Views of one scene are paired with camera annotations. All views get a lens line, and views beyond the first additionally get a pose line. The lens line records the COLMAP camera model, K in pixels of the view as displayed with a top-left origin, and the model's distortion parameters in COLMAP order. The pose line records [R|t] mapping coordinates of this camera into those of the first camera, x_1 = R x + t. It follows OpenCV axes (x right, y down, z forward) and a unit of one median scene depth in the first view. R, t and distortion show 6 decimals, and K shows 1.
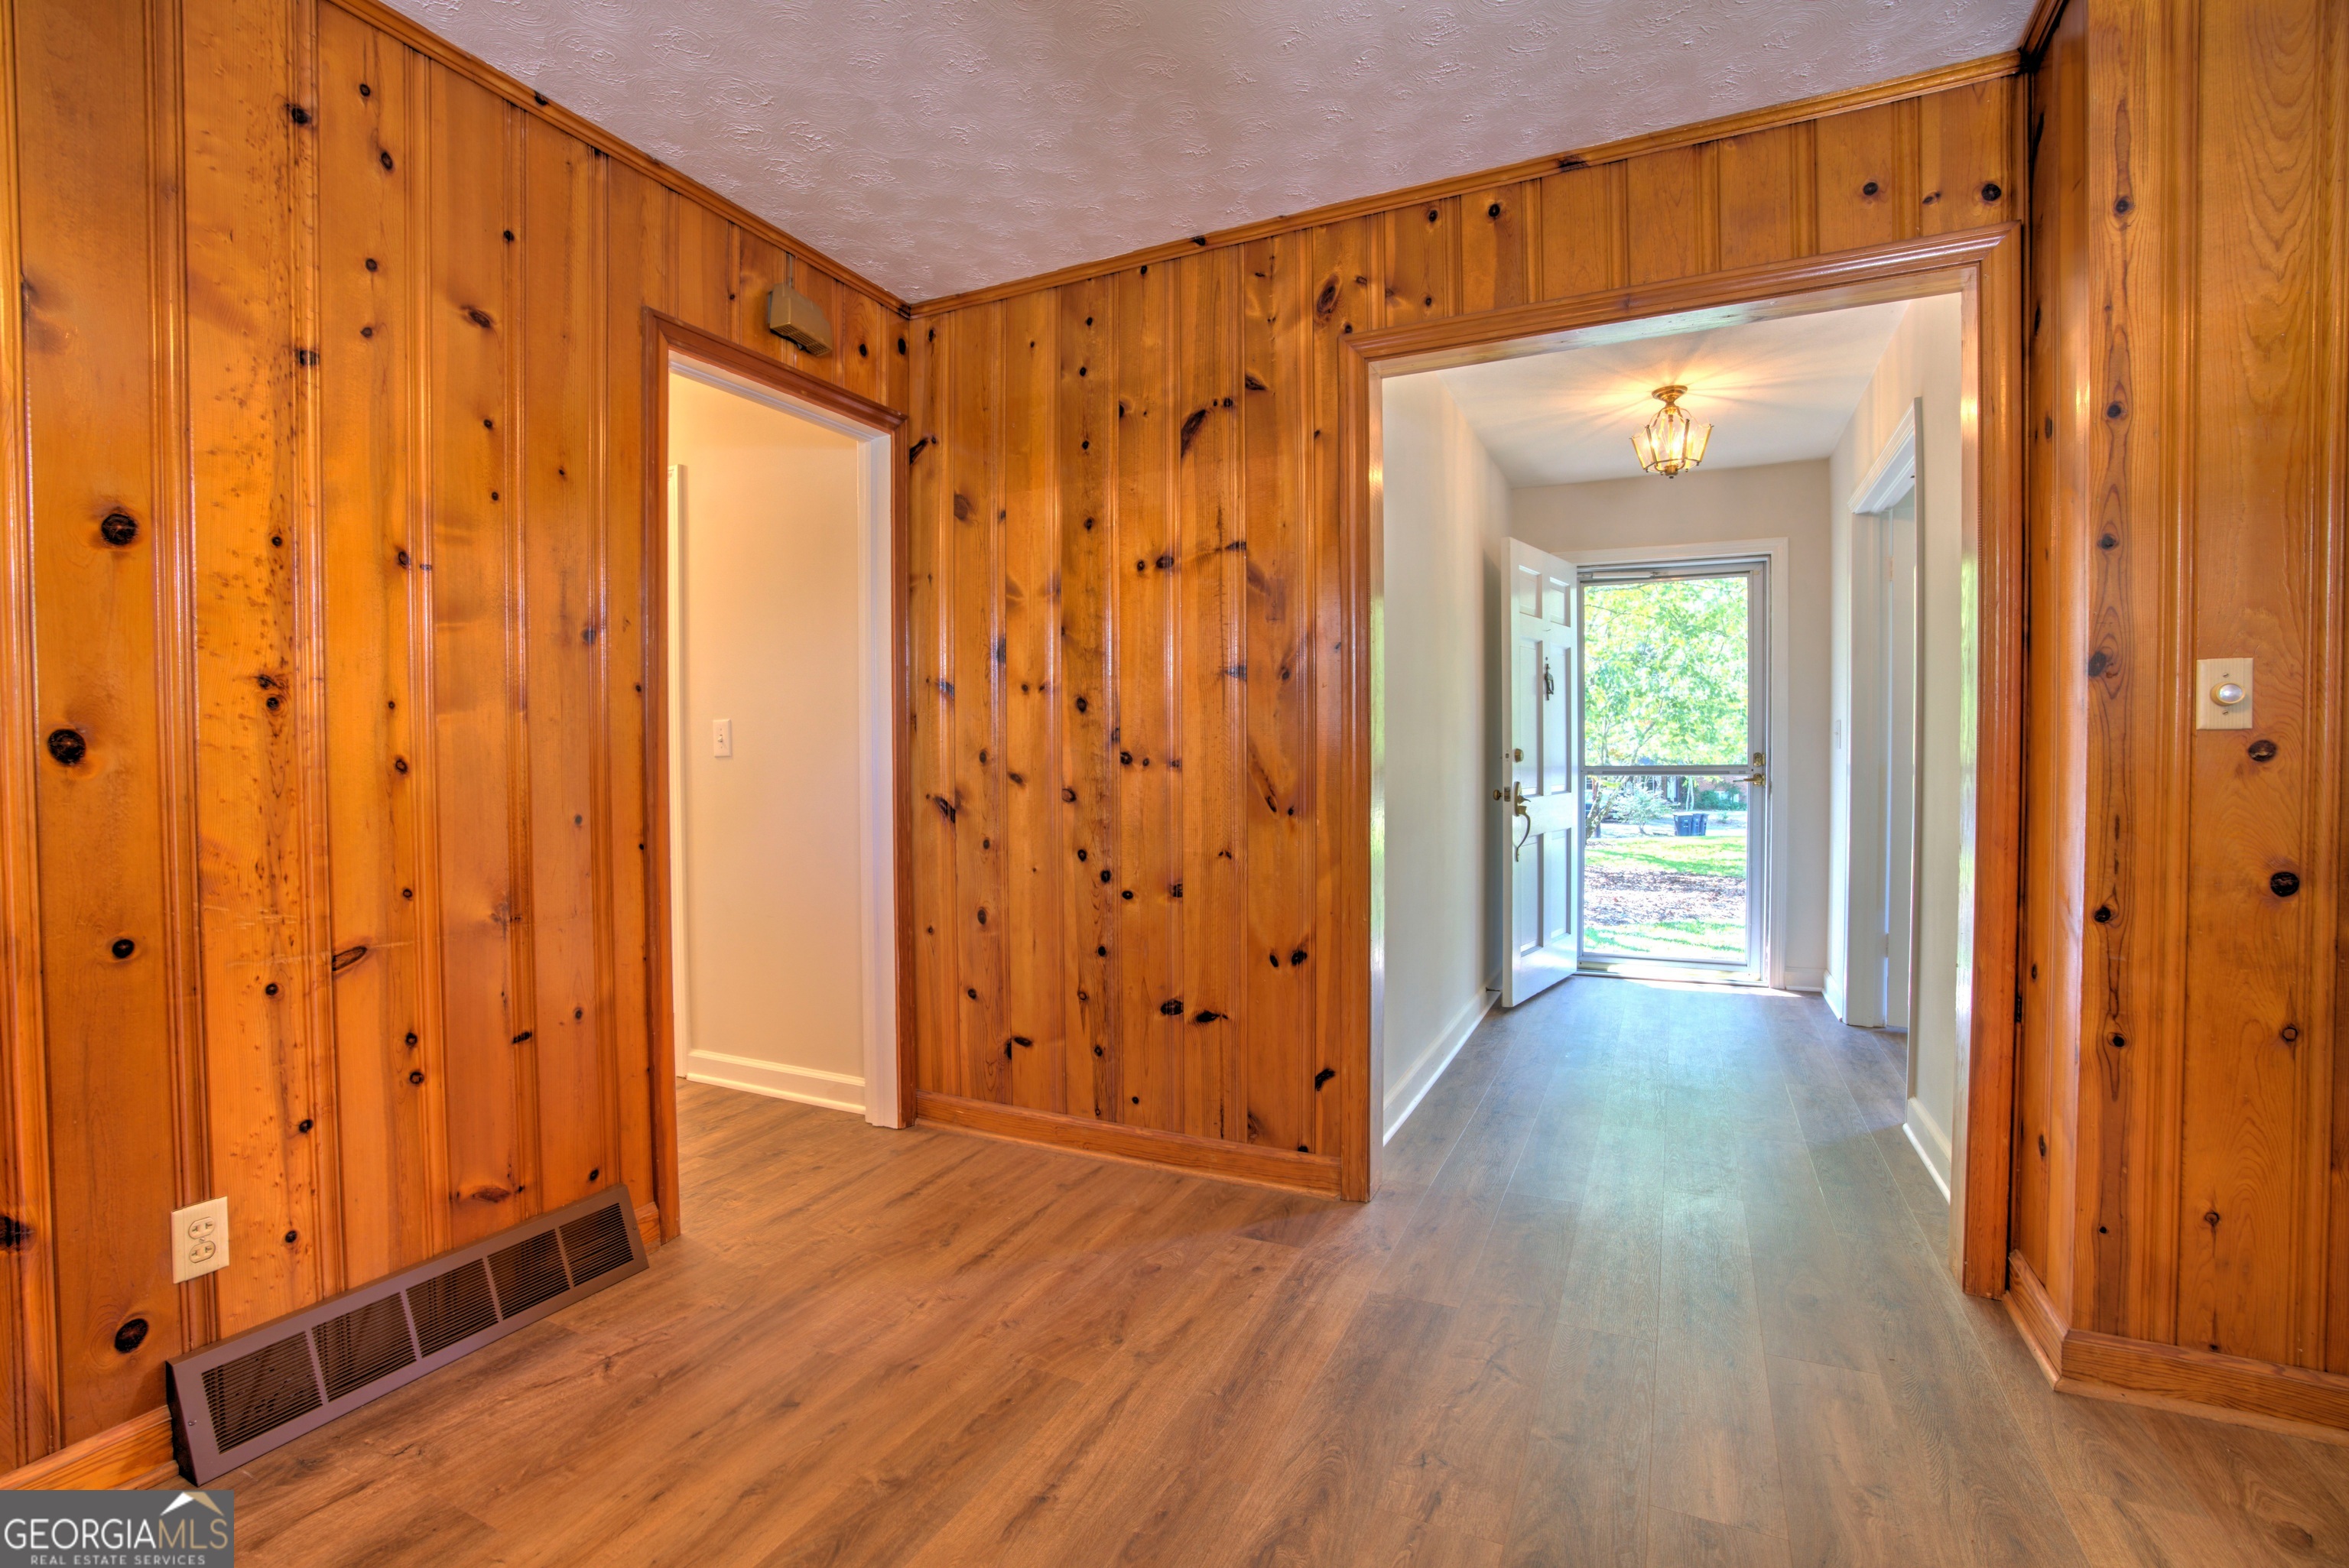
lens RADIAL K [[1057.8, 0, 1174.5], [0, 1057.8, 784.0], [0, 0, 1]] dist [-0.061224, 0.021777]
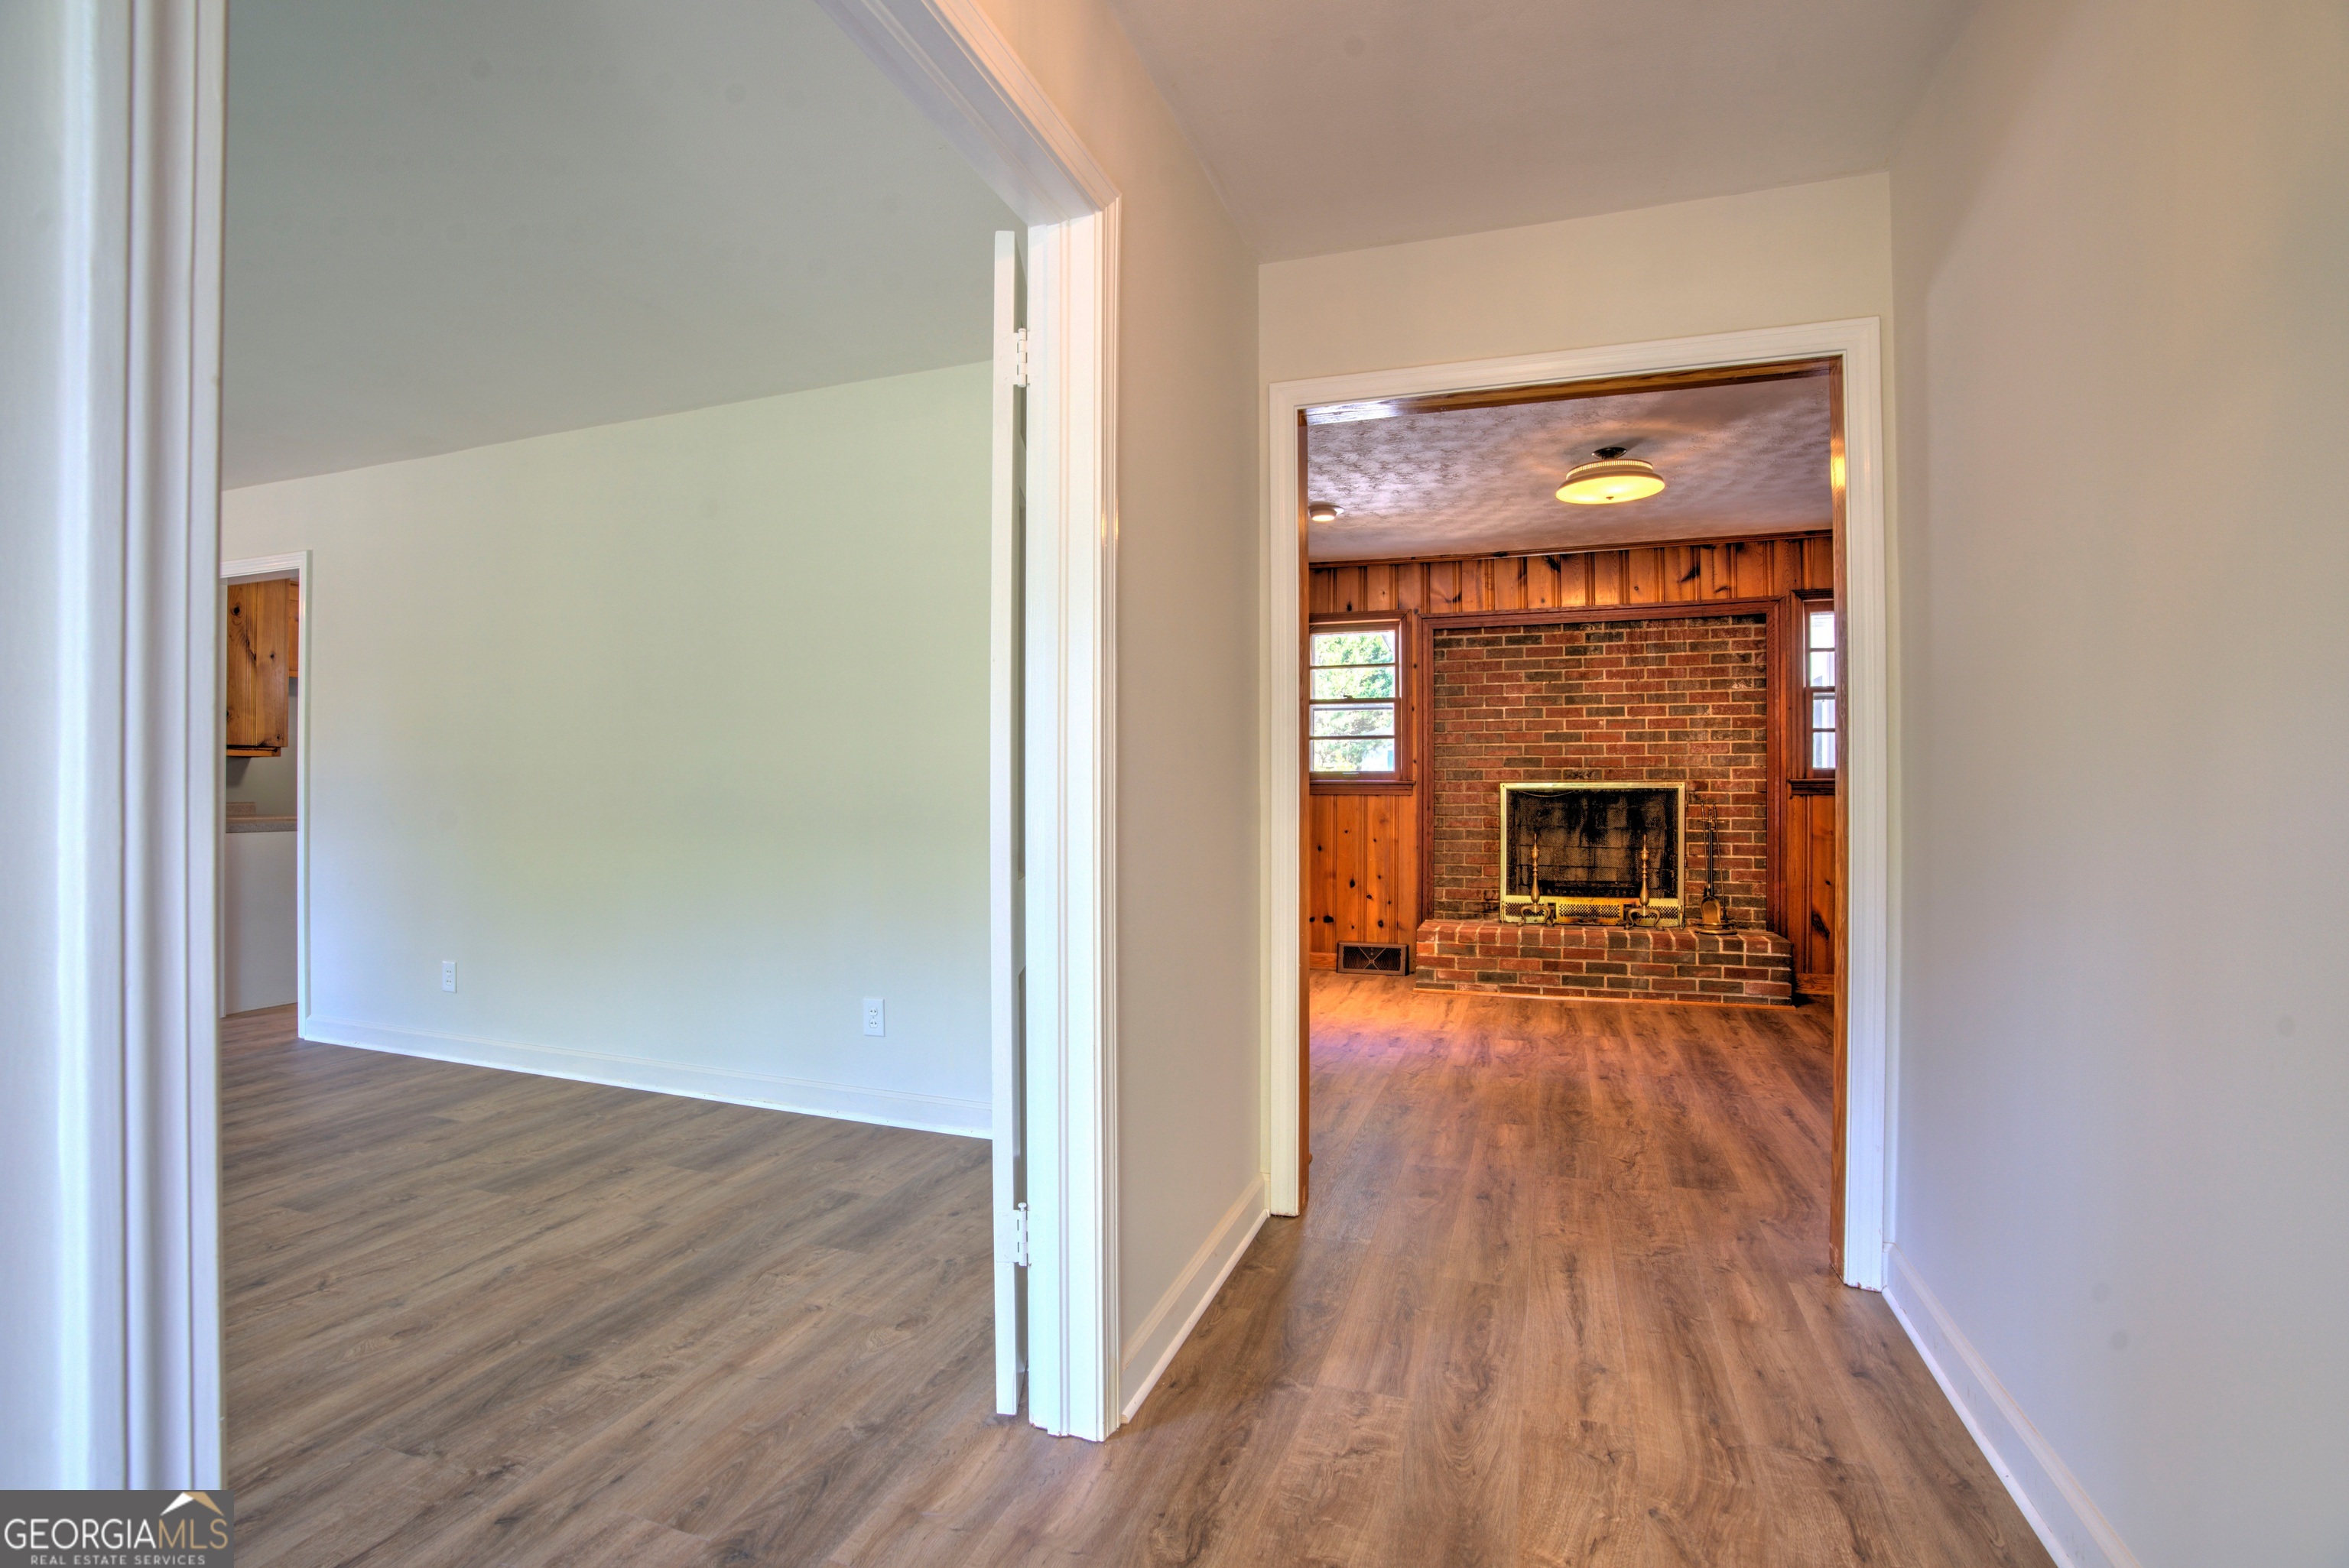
lens RADIAL K [[1057.8, 0, 1174.5], [0, 1057.8, 784.0], [0, 0, 1]] dist [-0.061224, 0.021777]
pose [[-0.994072, 0.006188, -0.108548, 1.063649], [0.004083, 0.999799, 0.019605, -0.061191], [0.108647, 0.019046, -0.993898, 2.256400]]
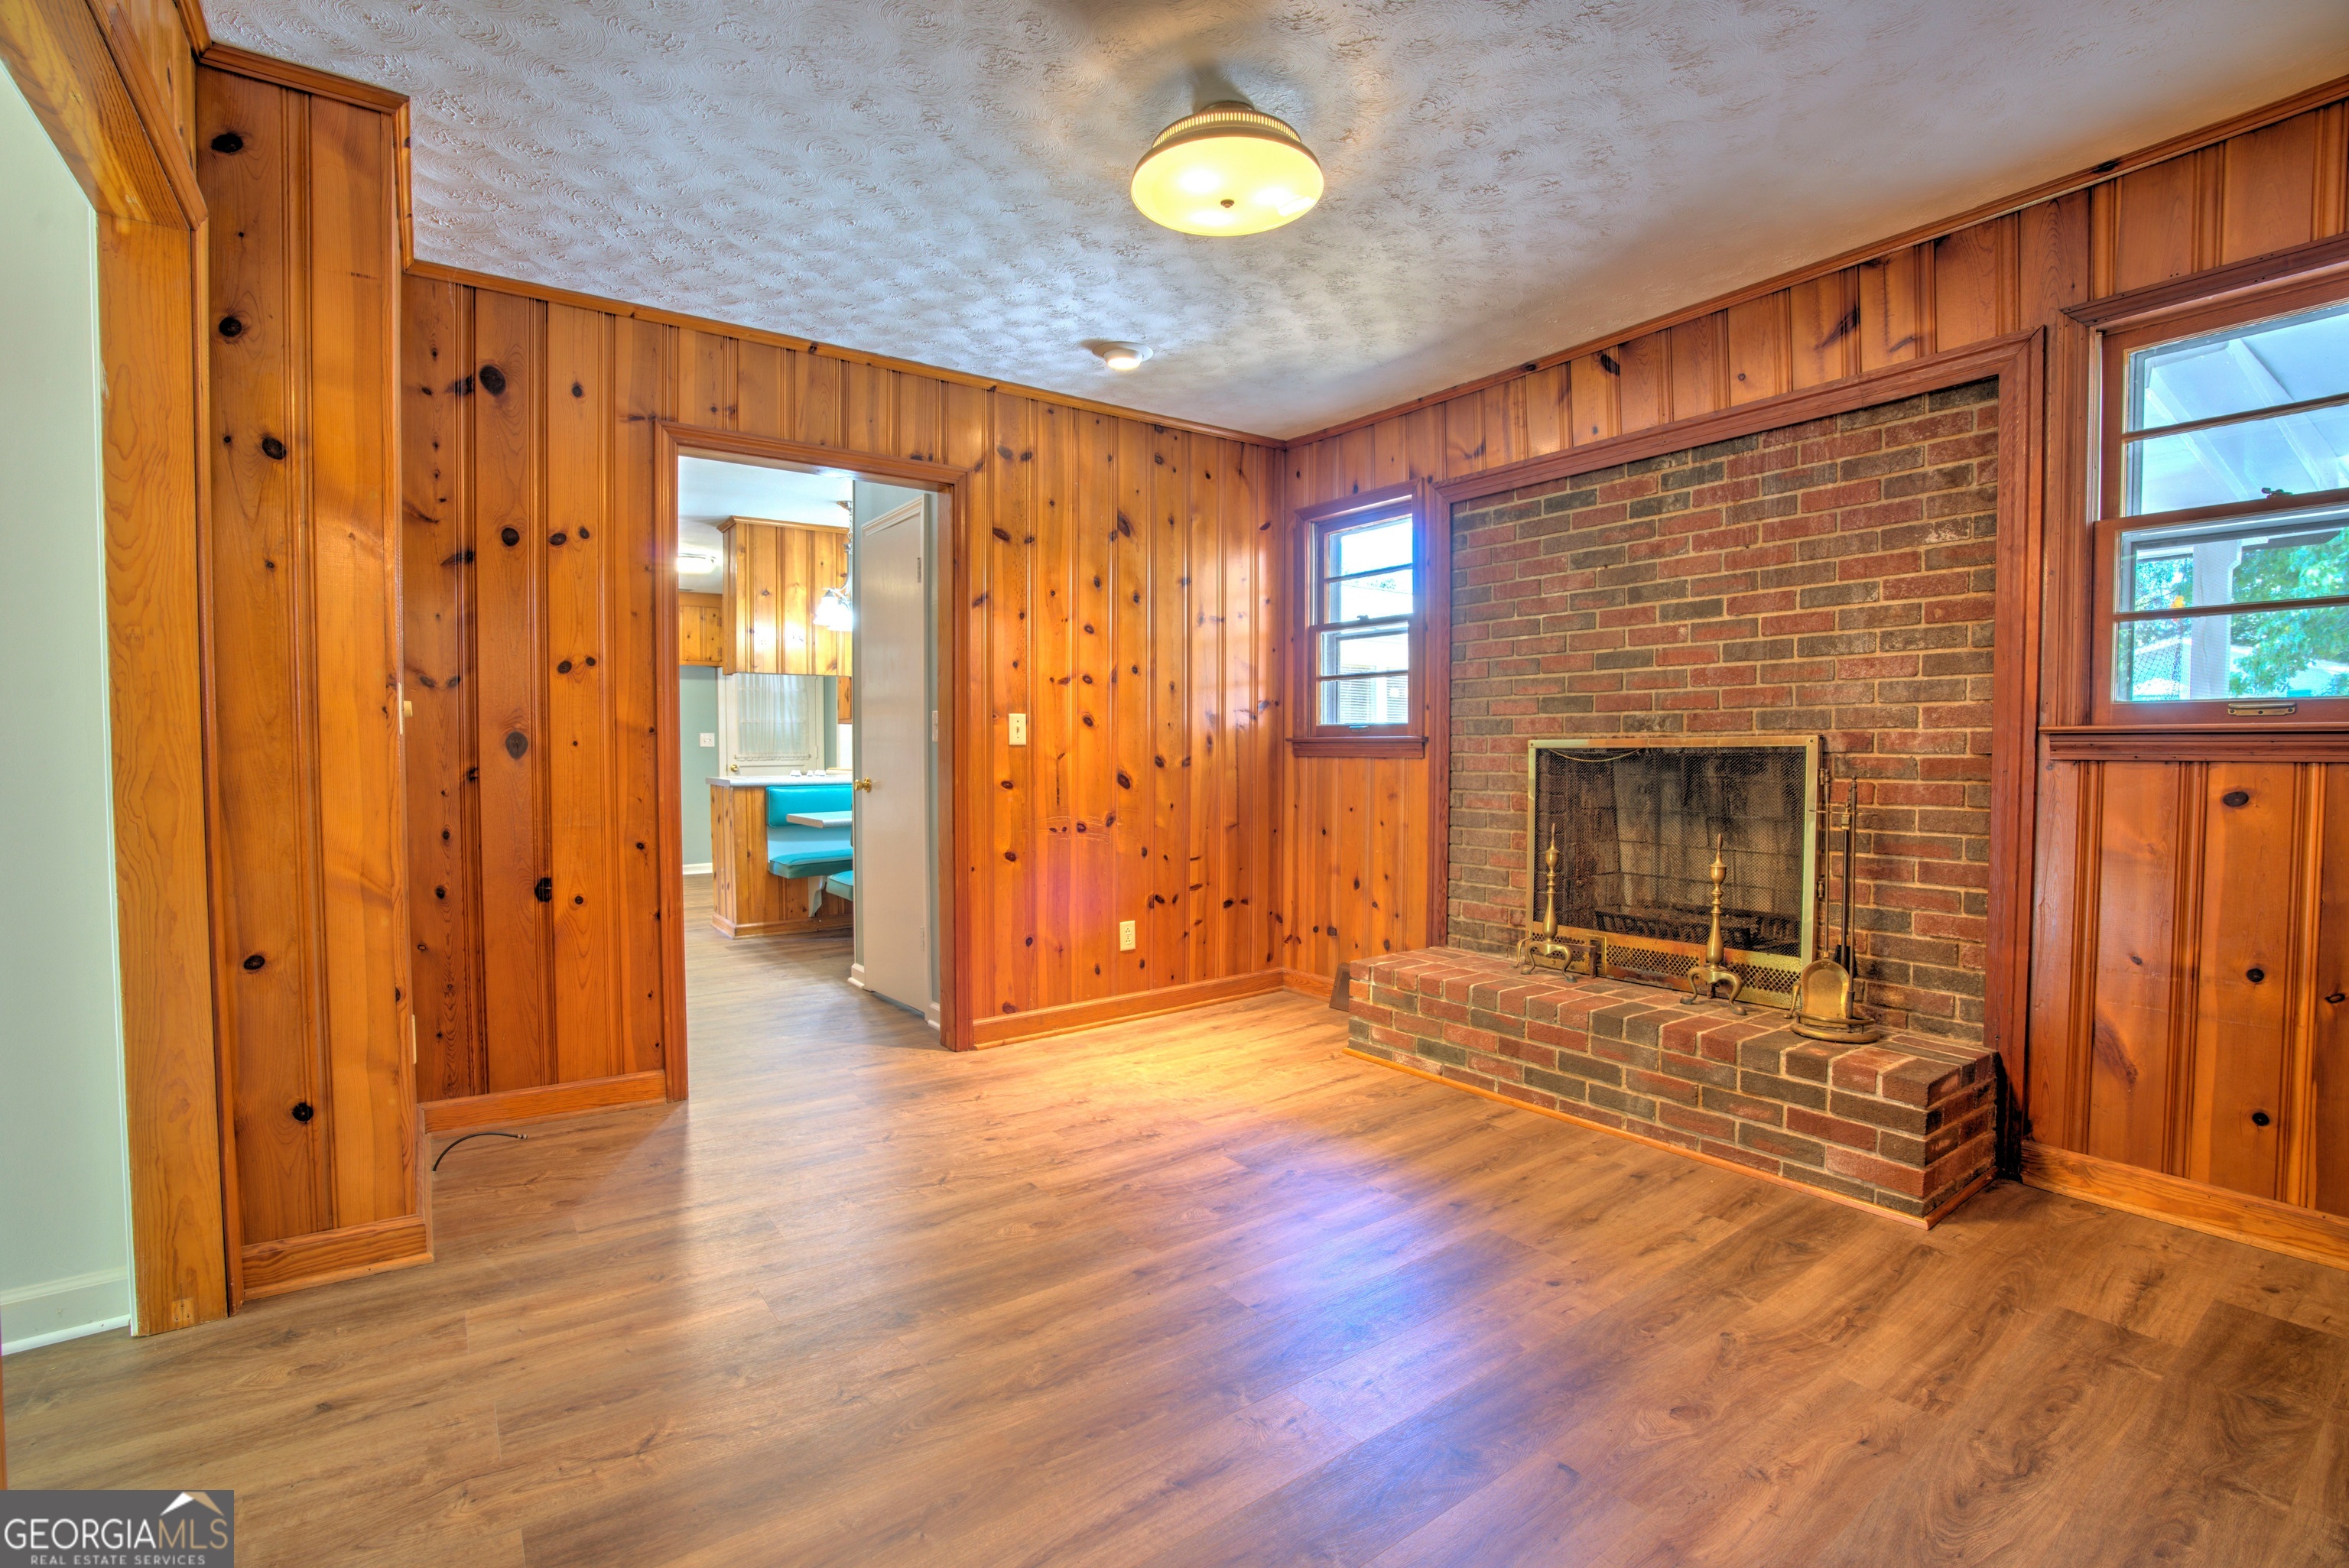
lens RADIAL K [[1057.8, 0, 1174.5], [0, 1057.8, 784.0], [0, 0, 1]] dist [-0.061224, 0.021777]
pose [[-0.879893, -0.006836, 0.475122, -0.434204], [0.019159, 0.998573, 0.049849, -0.028572], [-0.474785, 0.052964, -0.878507, 1.351737]]
